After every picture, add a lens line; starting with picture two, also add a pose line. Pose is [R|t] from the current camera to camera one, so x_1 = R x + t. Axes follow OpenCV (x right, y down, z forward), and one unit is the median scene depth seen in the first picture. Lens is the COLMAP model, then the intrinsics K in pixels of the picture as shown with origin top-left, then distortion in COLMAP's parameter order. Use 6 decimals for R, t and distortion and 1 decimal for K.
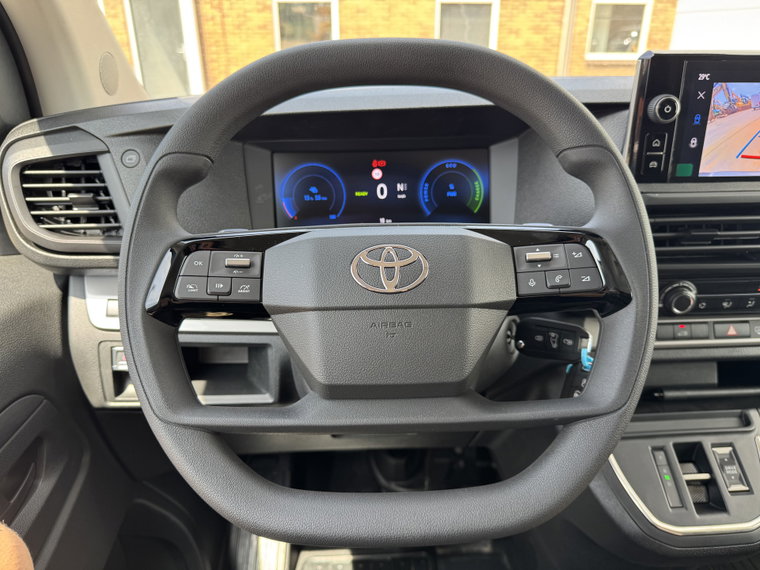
lens RADIAL K [[542.0, 0, 344.8], [0, 542.0, 272.5], [0, 0, 1]] dist [0.007780, -0.031984]
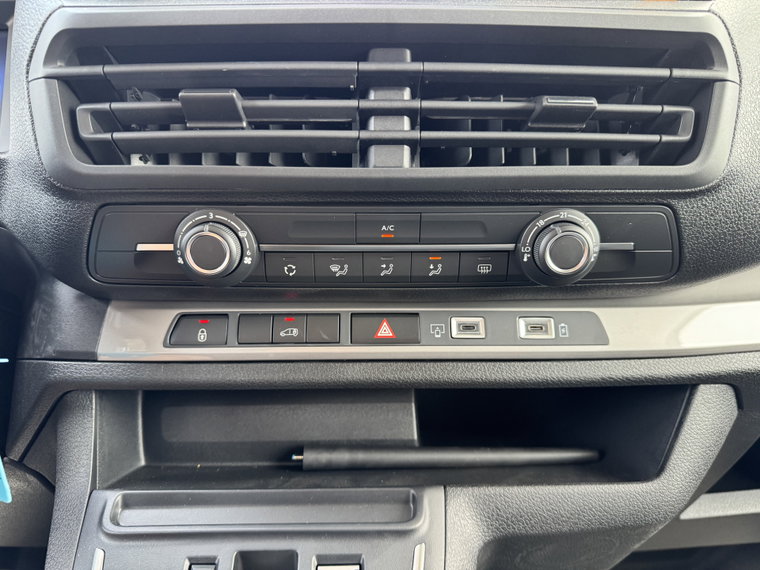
lens RADIAL K [[542.0, 0, 376.0], [0, 542.0, 284.8], [0, 0, 1]] dist [0.007780, -0.031984]
pose [[0.999581, 0.009448, -0.027368, 0.745654], [-0.013516, 0.988208, -0.152520, 0.149862], [0.025604, 0.152826, 0.987921, 0.481631]]
